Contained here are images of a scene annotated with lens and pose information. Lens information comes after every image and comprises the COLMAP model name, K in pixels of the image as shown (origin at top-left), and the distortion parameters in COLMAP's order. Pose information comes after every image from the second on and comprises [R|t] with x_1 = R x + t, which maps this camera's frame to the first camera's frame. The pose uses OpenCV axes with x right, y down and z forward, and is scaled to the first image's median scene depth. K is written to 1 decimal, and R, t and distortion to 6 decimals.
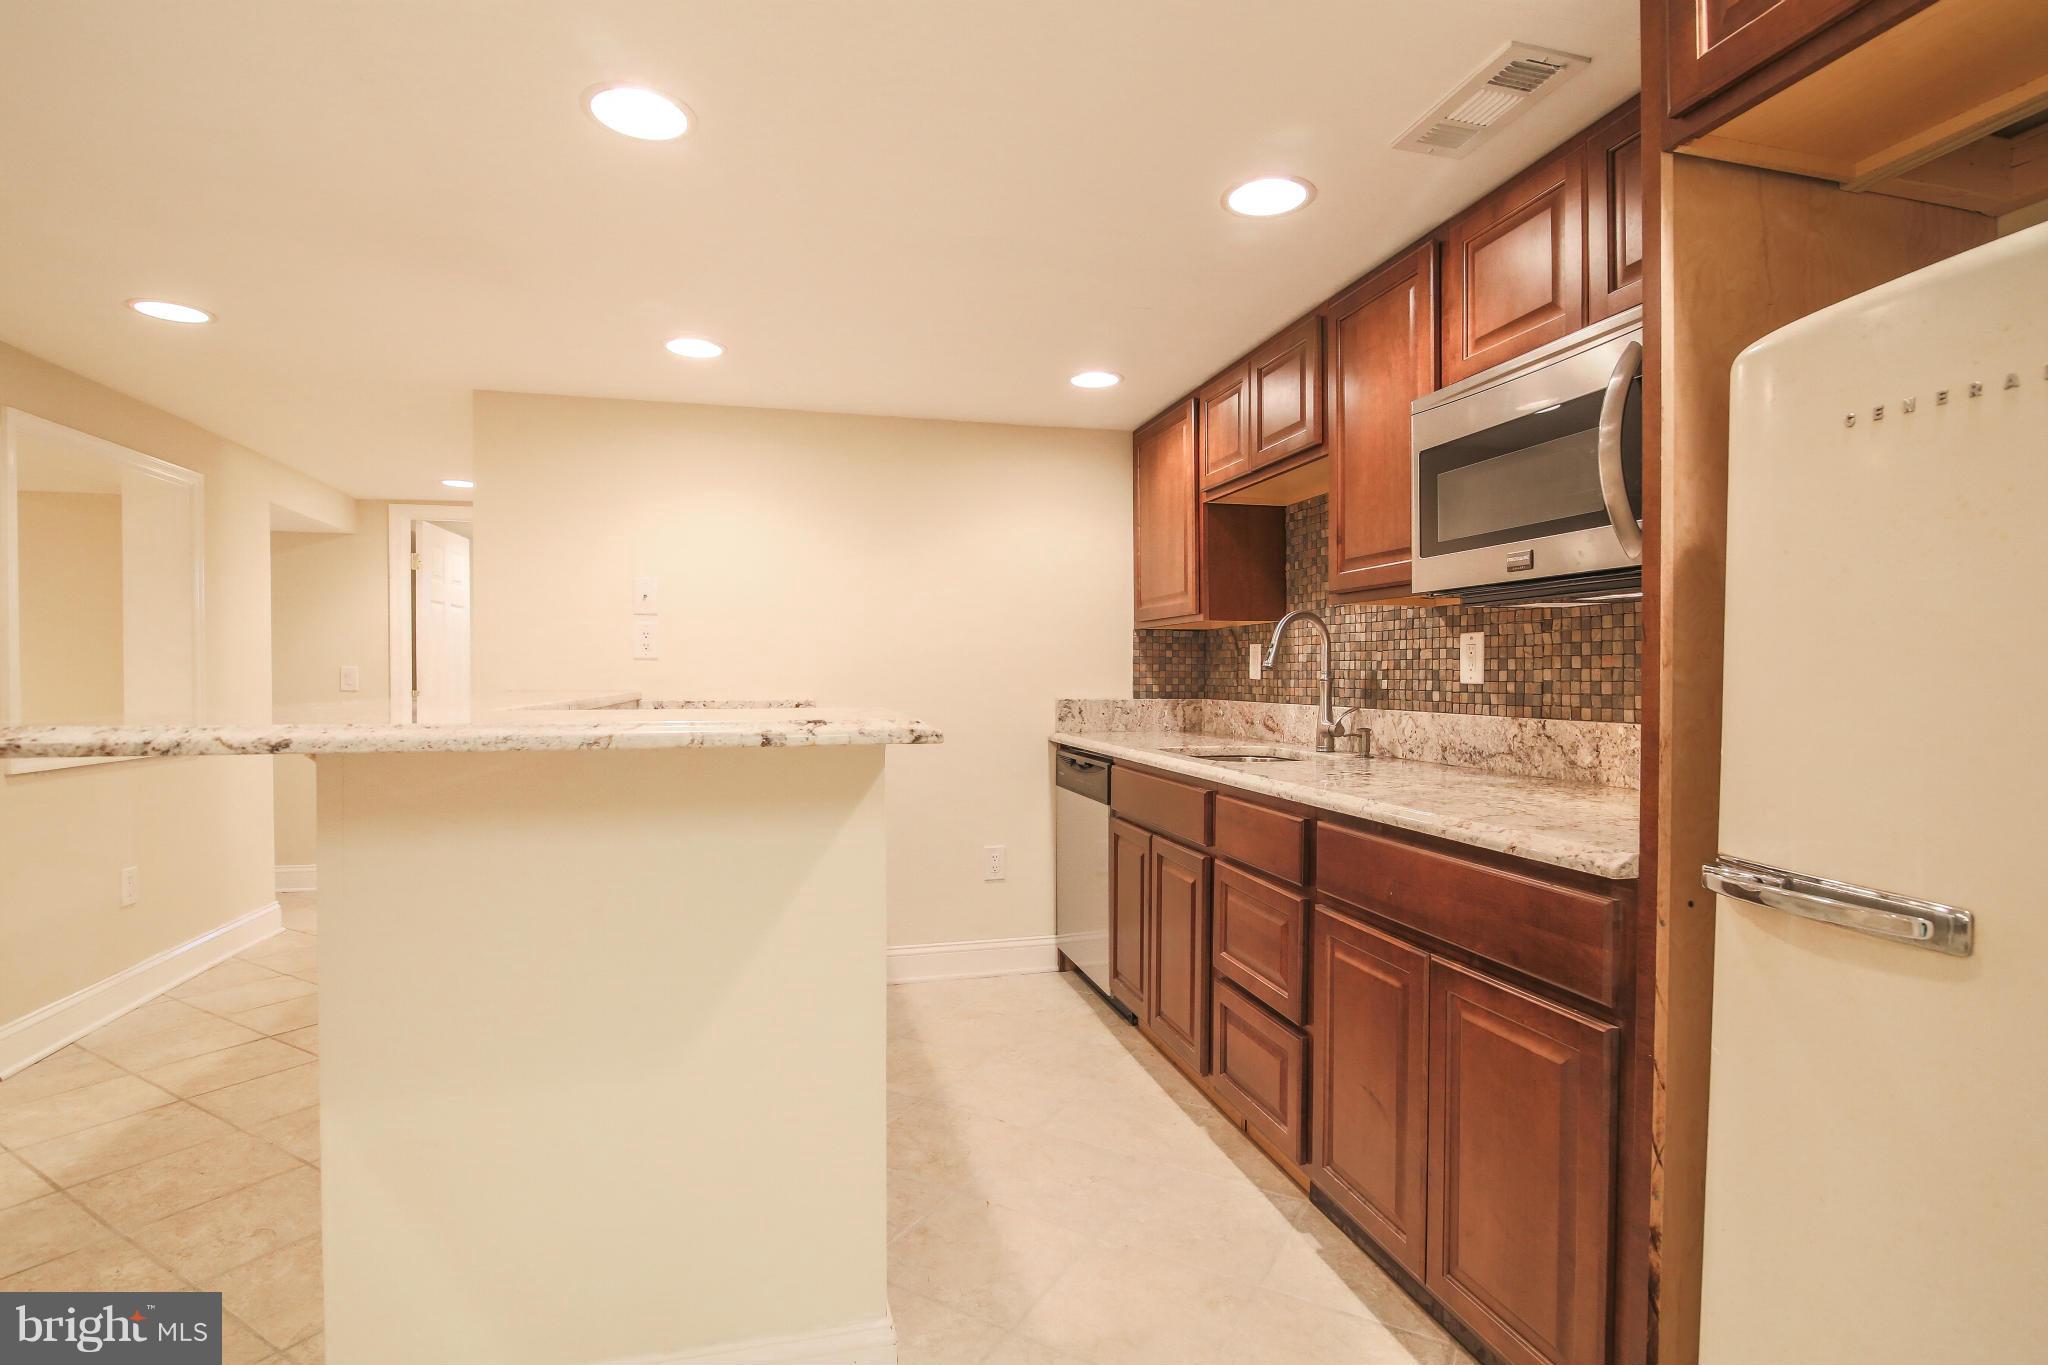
lens RADIAL K [[990.4, 0, 1038.5], [0, 990.4, 688.9], [0, 0, 1]] dist [-0.021762, -0.001210]
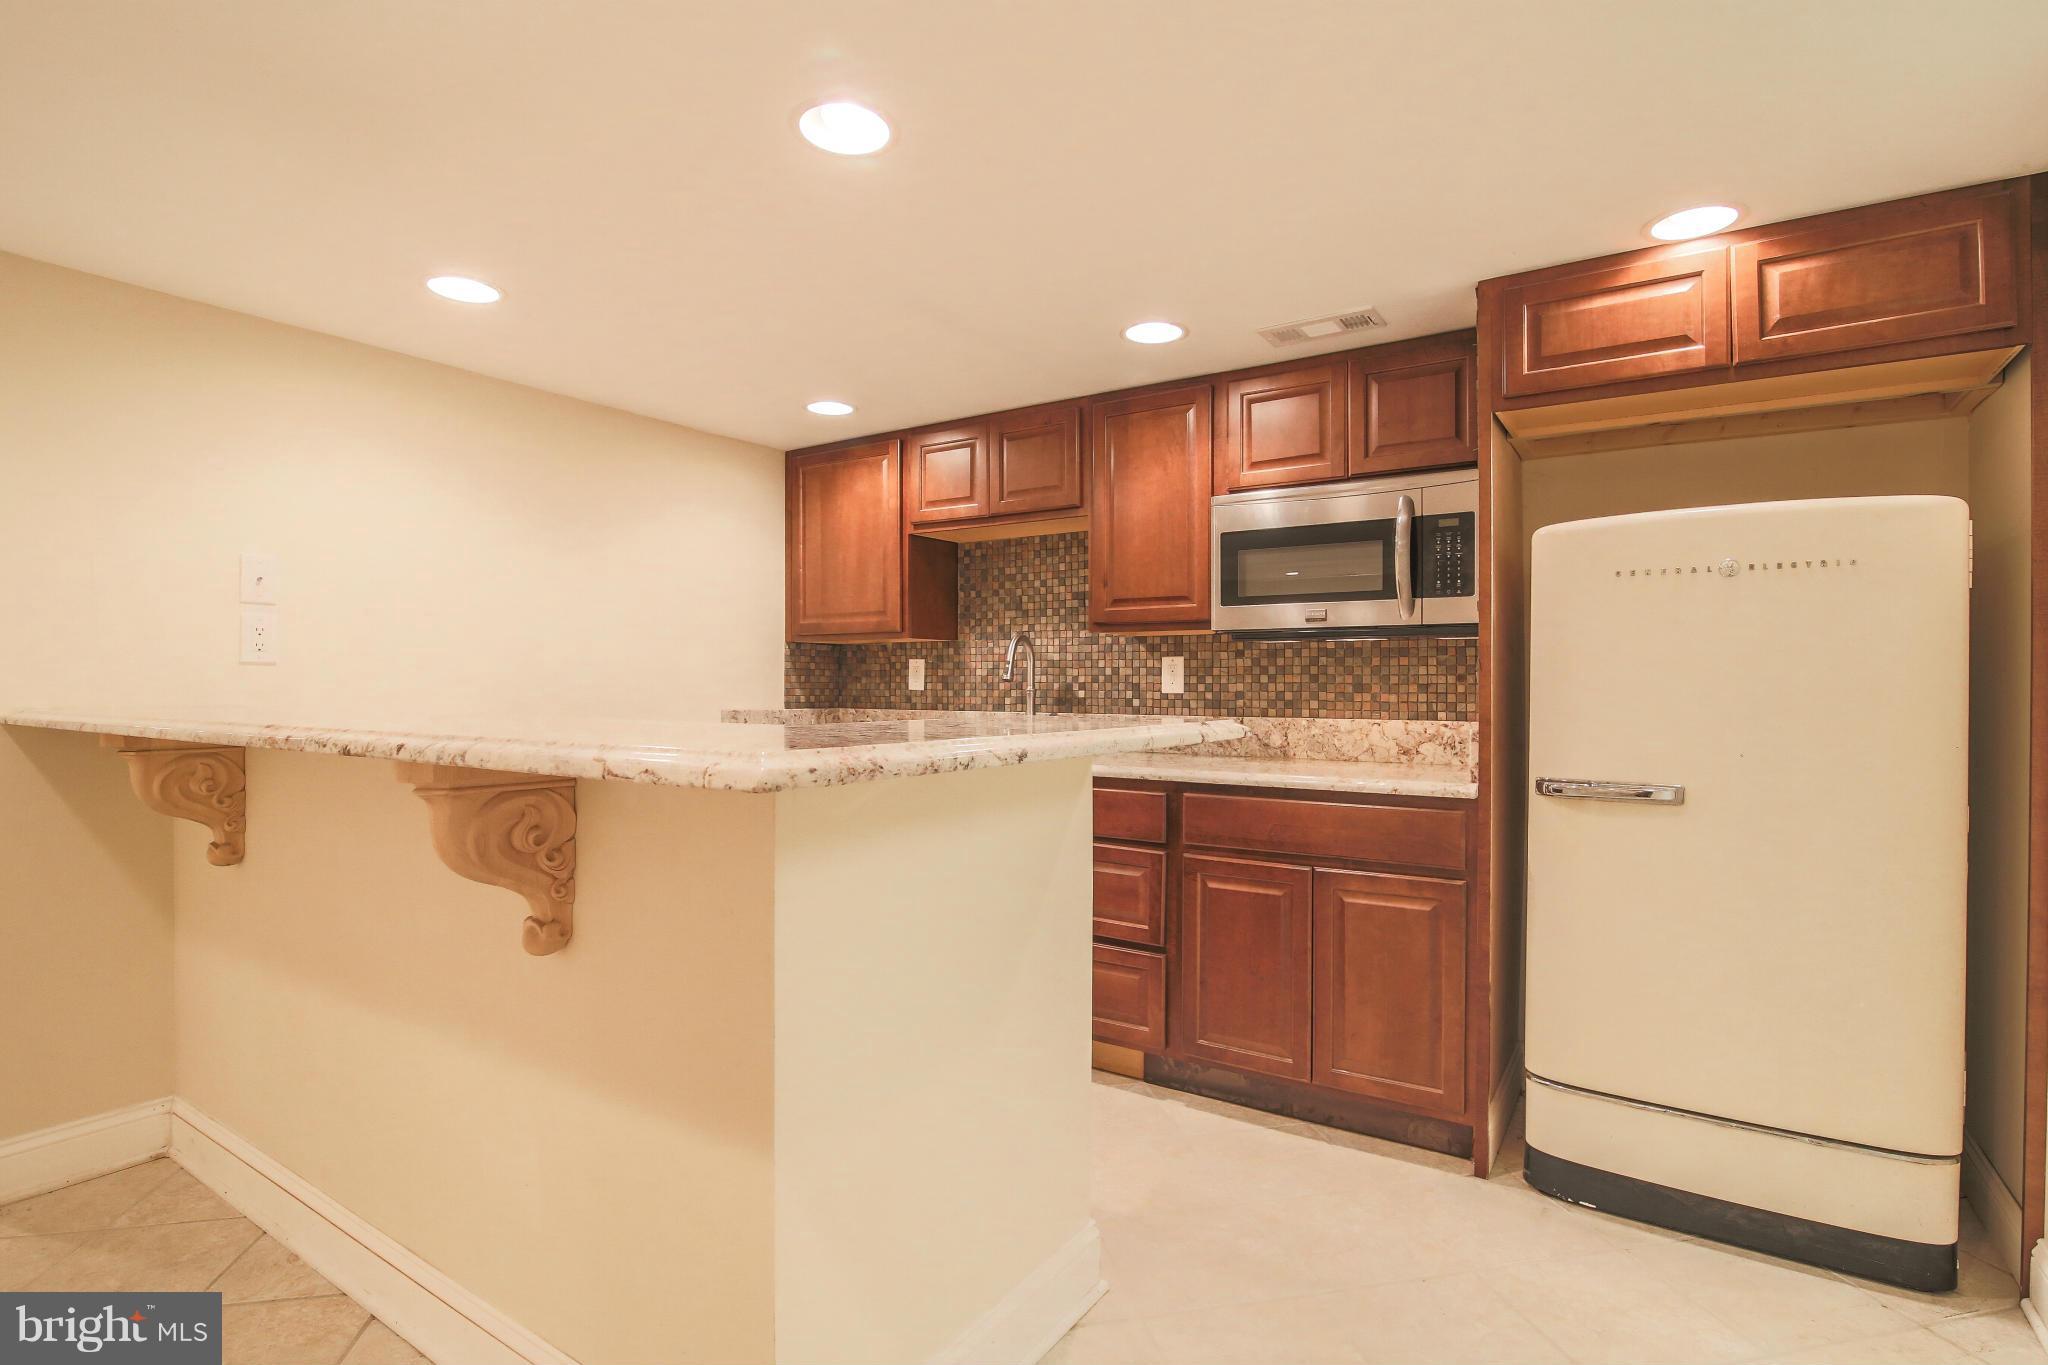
lens RADIAL K [[990.4, 0, 1038.5], [0, 990.4, 688.9], [0, 0, 1]] dist [-0.021762, -0.001210]
pose [[0.740197, -0.000380, 0.672390, -0.611014], [0.007202, 0.999947, -0.007364, -0.002302], [-0.672351, 0.010294, 0.740161, 0.084698]]
